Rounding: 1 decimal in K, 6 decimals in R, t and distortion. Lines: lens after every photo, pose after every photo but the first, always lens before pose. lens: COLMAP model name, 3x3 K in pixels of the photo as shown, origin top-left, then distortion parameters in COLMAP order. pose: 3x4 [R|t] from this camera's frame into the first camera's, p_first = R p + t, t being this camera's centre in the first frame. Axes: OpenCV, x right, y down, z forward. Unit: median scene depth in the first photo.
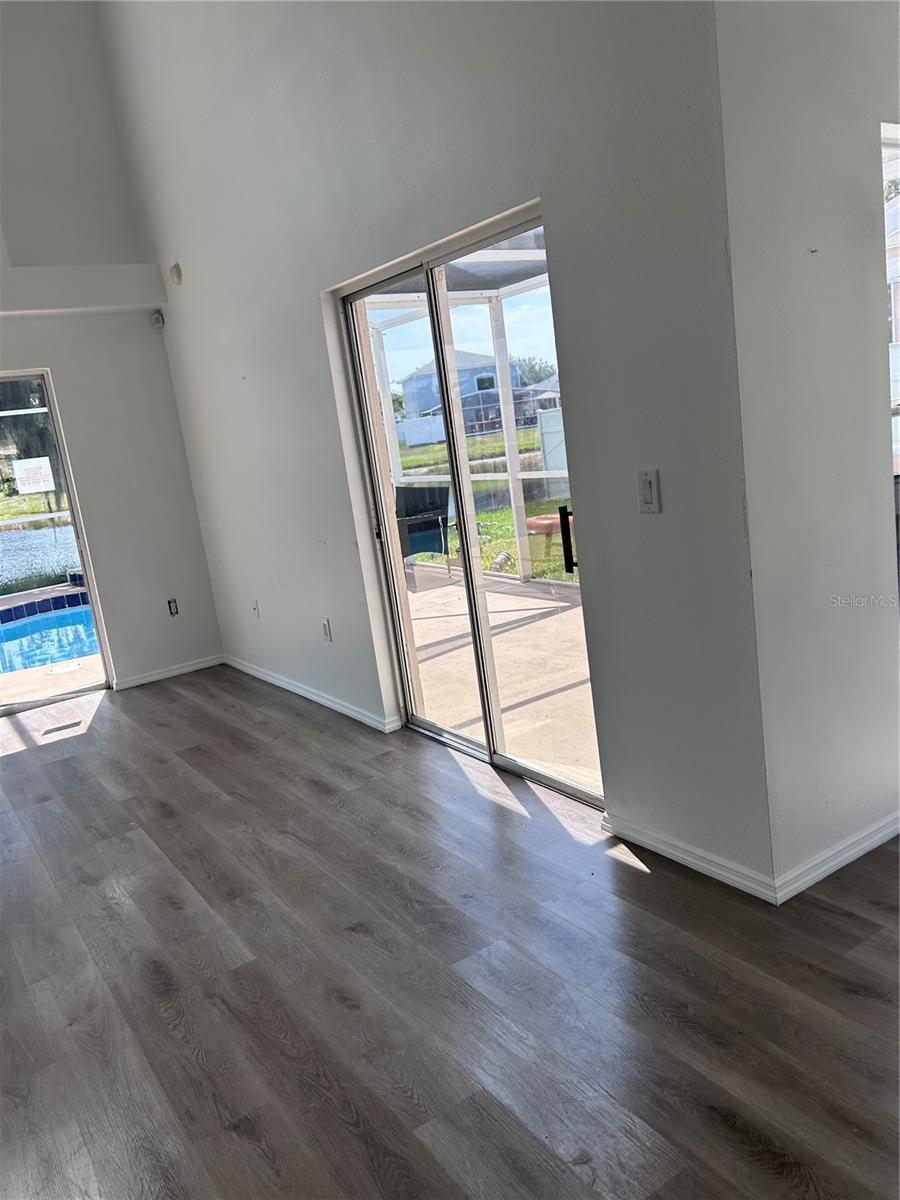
lens RADIAL K [[921.9, 0, 443.4], [0, 921.9, 594.0], [0, 0, 1]] dist [0.038737, -0.012623]
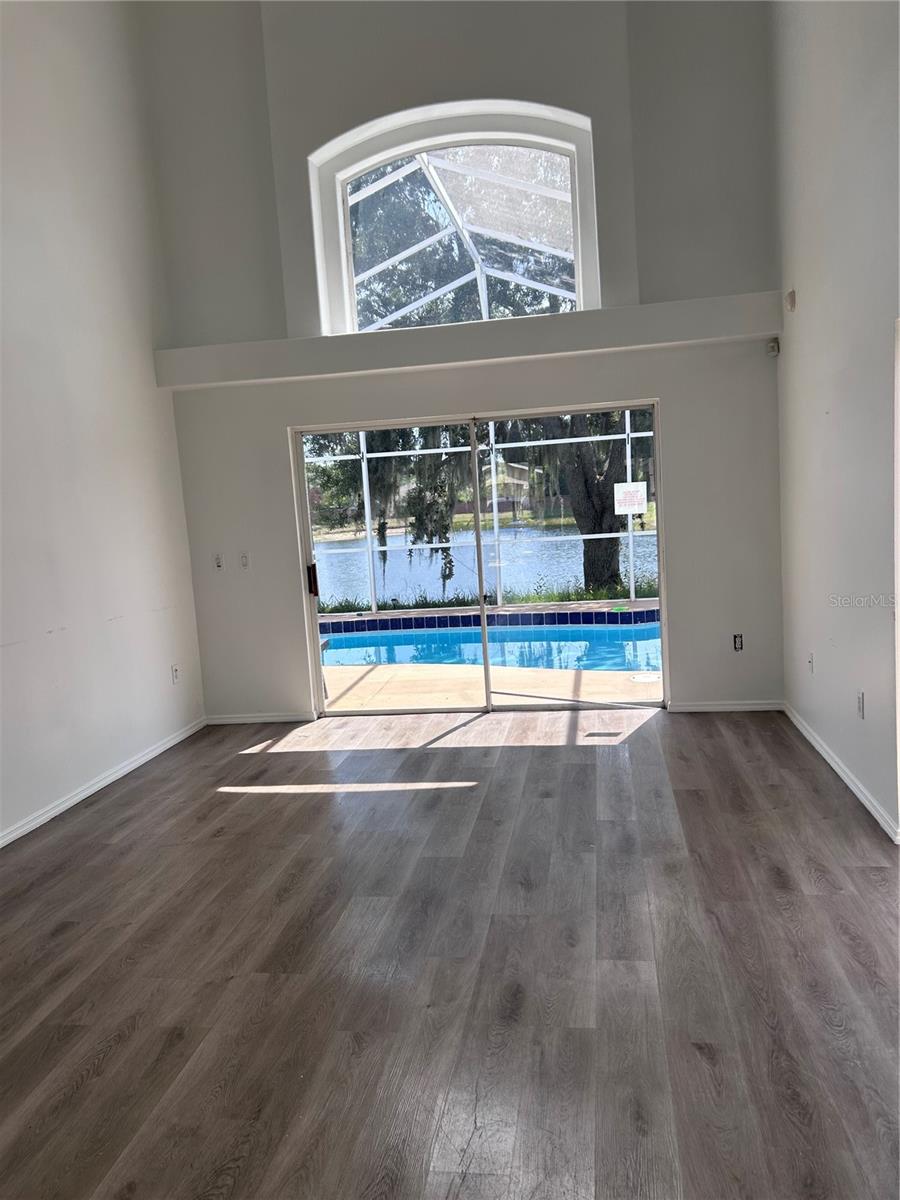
lens RADIAL K [[921.9, 0, 449.0], [0, 921.9, 599.5], [0, 0, 1]] dist [0.038737, -0.012623]
pose [[0.739948, 0.162154, -0.652827, 0.144757], [-0.165057, 0.984608, 0.057479, -0.046224], [0.652098, 0.065222, 0.755324, 0.080920]]
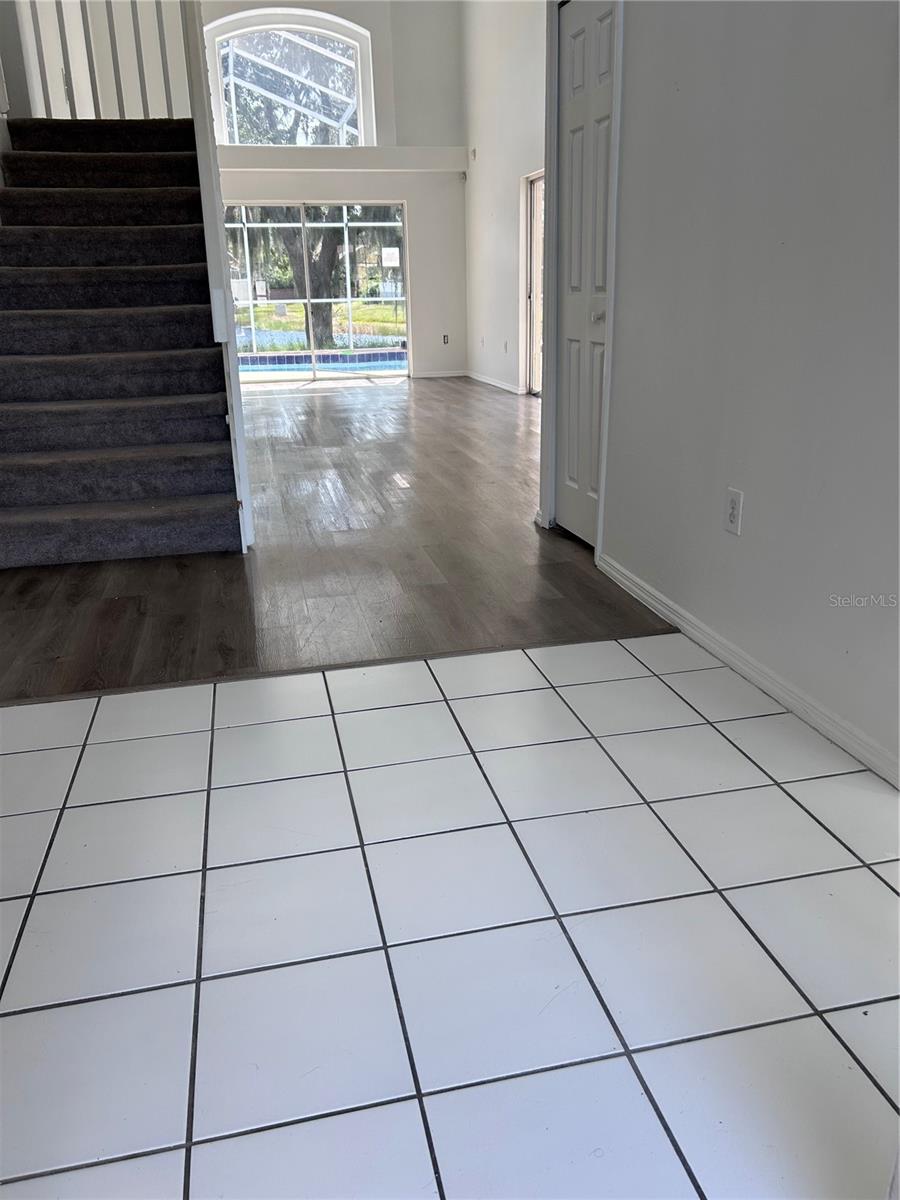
lens RADIAL K [[921.9, 0, 451.6], [0, 921.9, 629.3], [0, 0, 1]] dist [0.038737, -0.012623]
pose [[0.931963, 0.226411, -0.283167, 0.515005], [-0.168583, 0.962085, 0.214411, 0.232350], [0.320976, -0.152086, 0.934797, -1.138968]]
